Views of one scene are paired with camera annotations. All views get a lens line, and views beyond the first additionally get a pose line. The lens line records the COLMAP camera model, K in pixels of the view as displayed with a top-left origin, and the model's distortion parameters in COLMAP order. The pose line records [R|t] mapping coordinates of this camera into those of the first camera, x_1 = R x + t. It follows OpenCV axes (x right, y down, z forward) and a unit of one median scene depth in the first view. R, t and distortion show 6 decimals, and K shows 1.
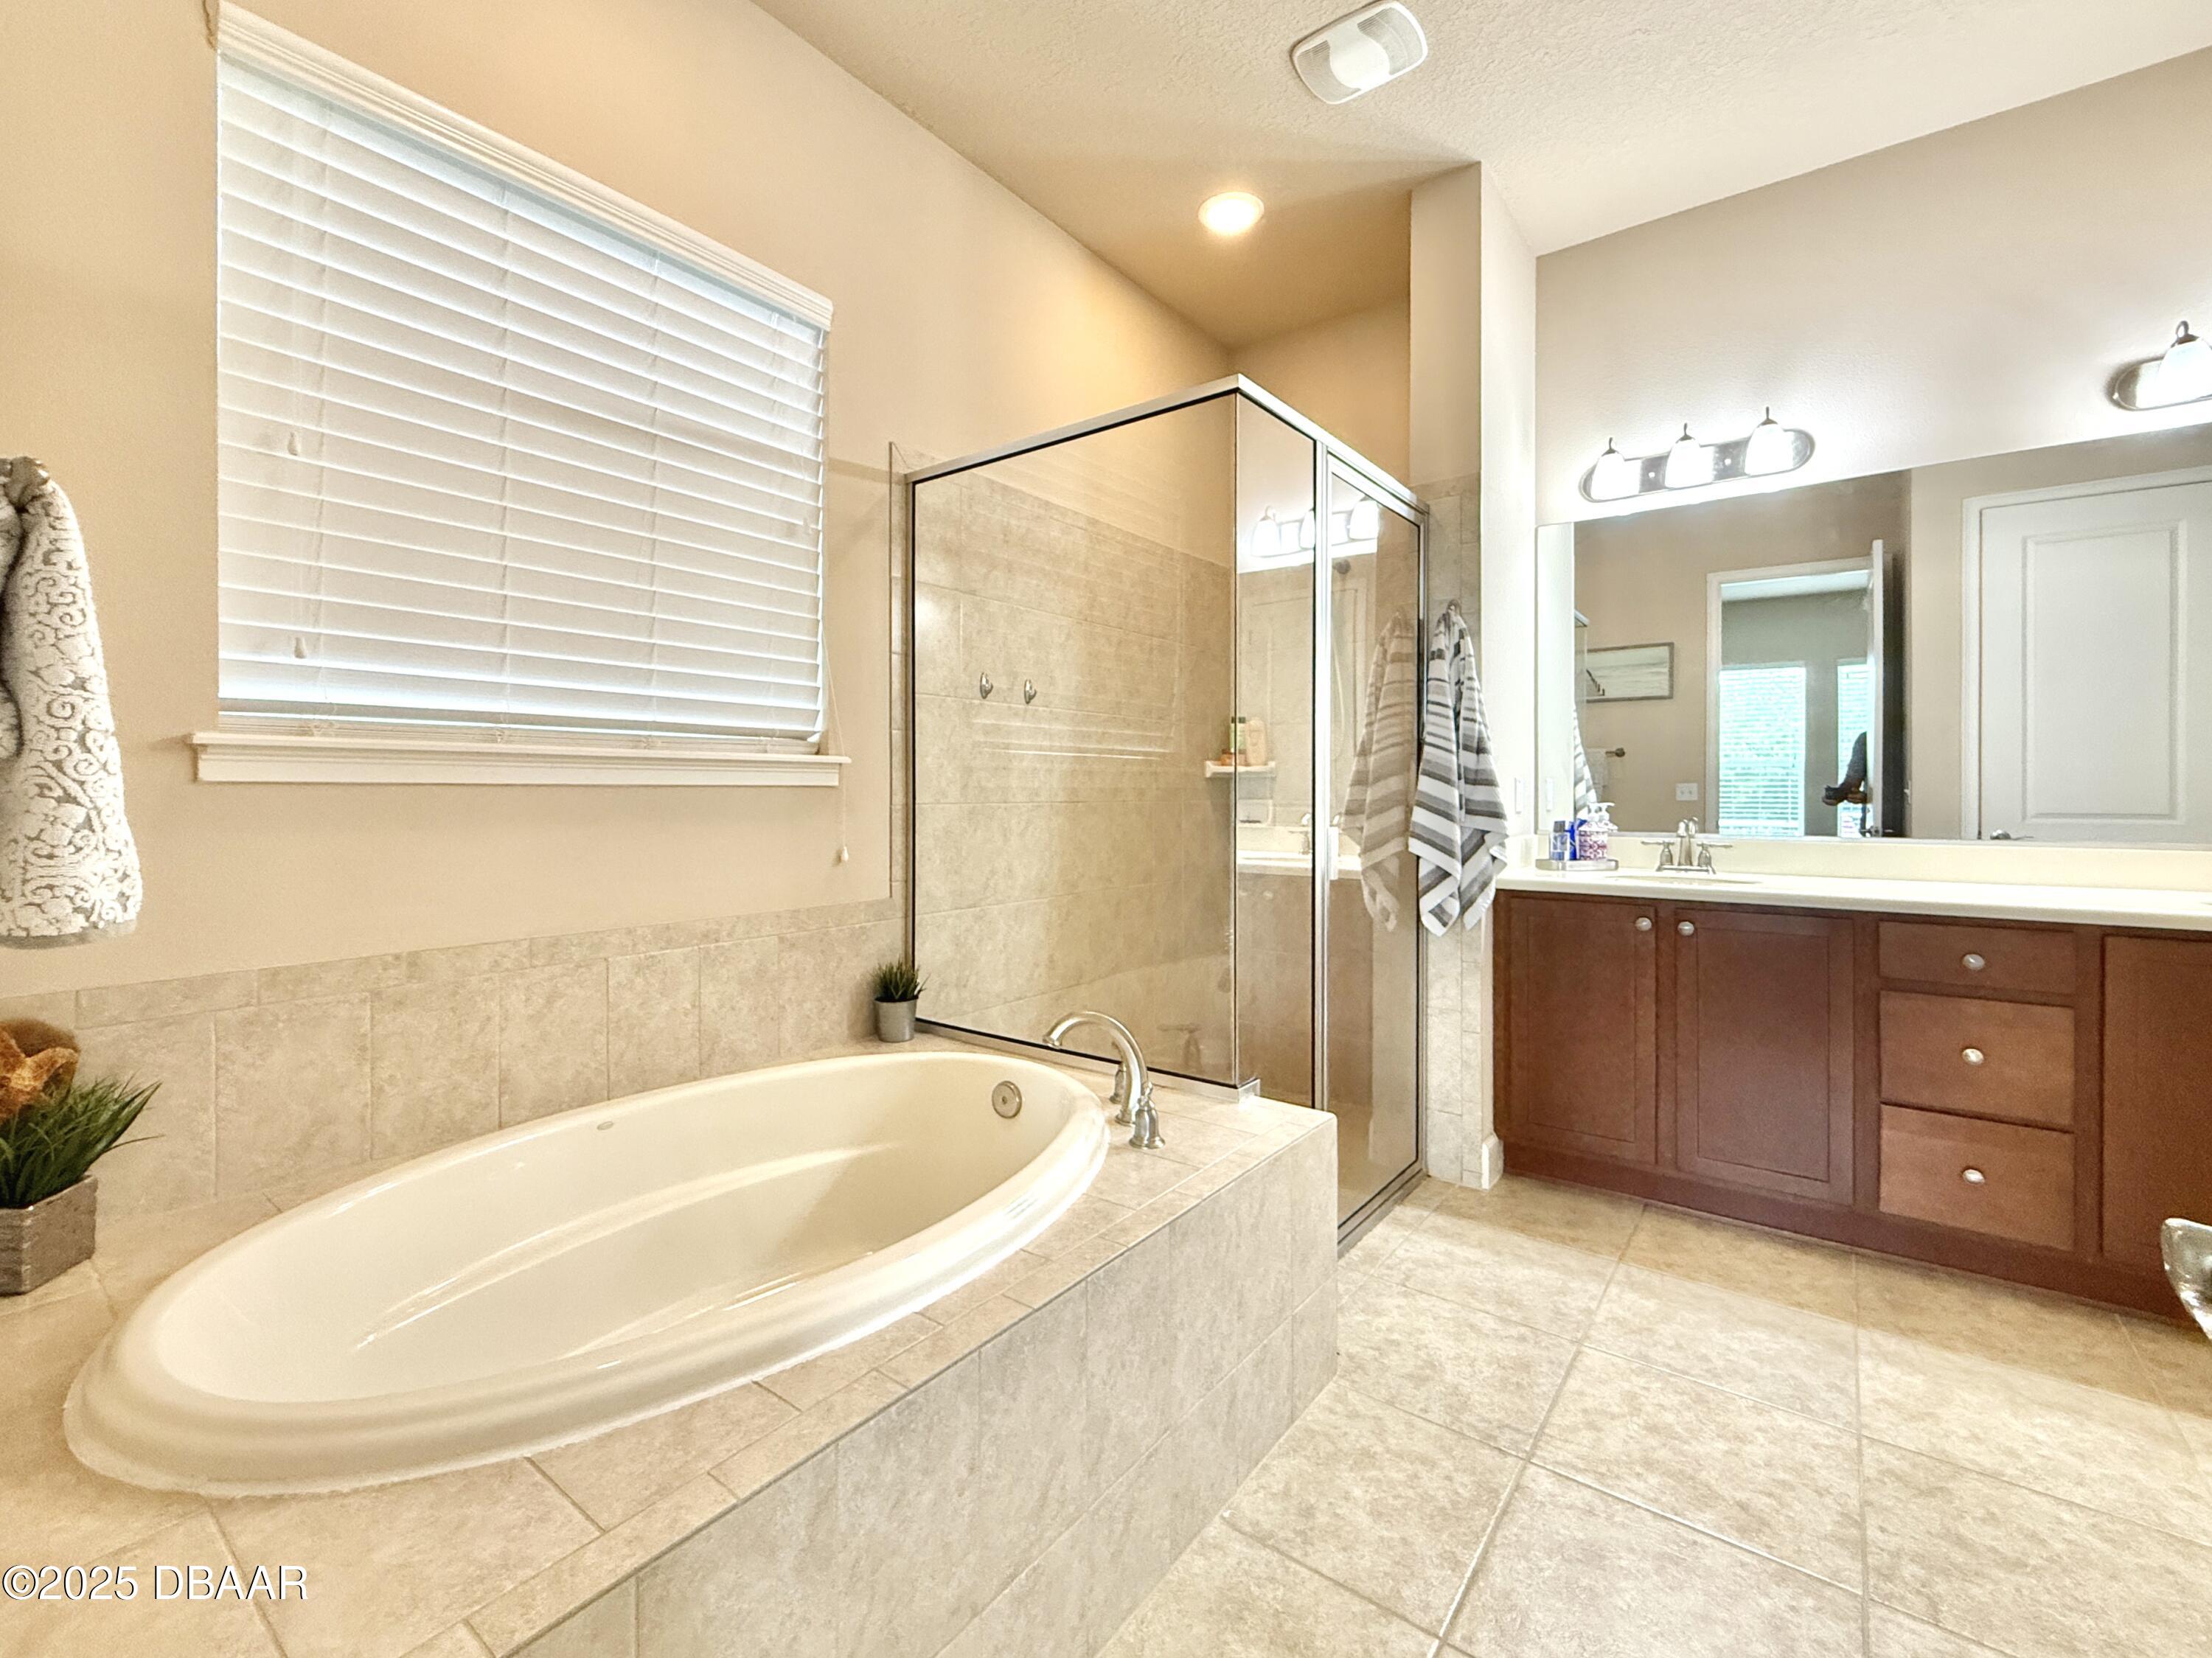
lens RADIAL K [[934.6, 0, 1103.2], [0, 934.6, 807.8], [0, 0, 1]] dist [-0.000117, 0.000730]
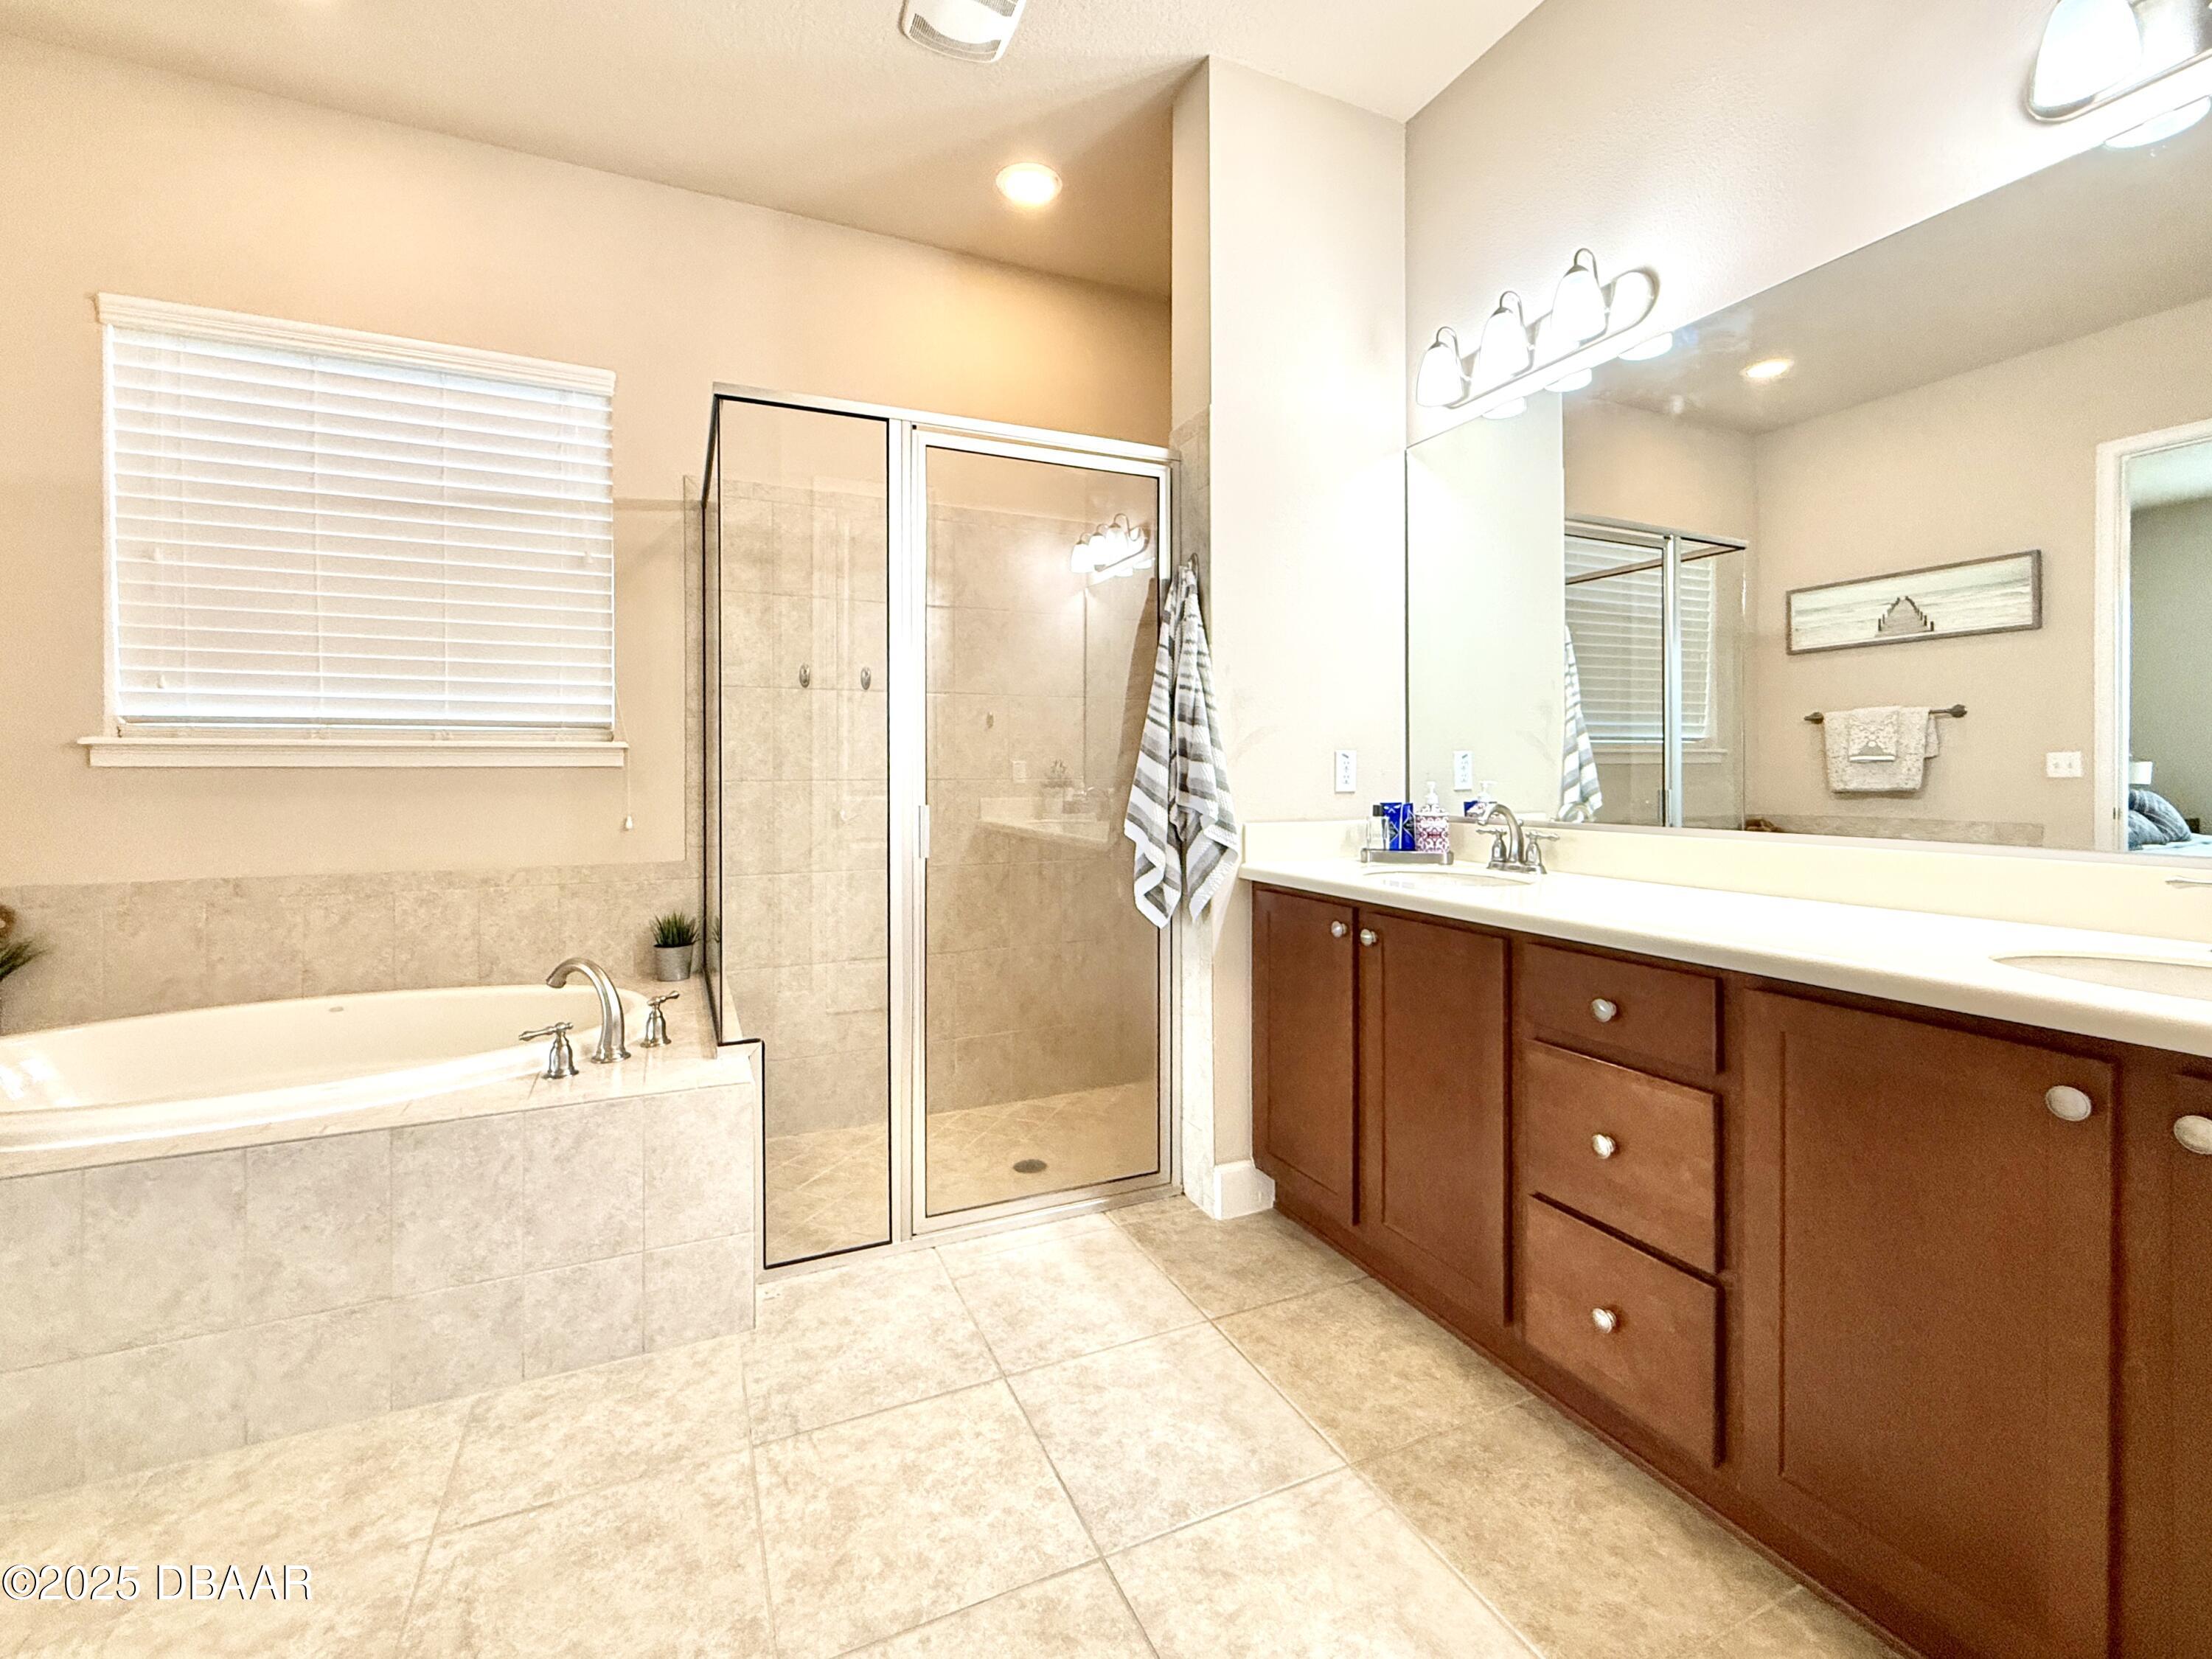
lens RADIAL K [[934.6, 0, 1127.4], [0, 934.6, 788.4], [0, 0, 1]] dist [-0.000117, 0.000730]
pose [[0.892779, 0.004676, -0.450471, 0.942566], [-0.003139, 0.999986, 0.004158, -0.001747], [0.450484, -0.002298, 0.892781, 0.226583]]
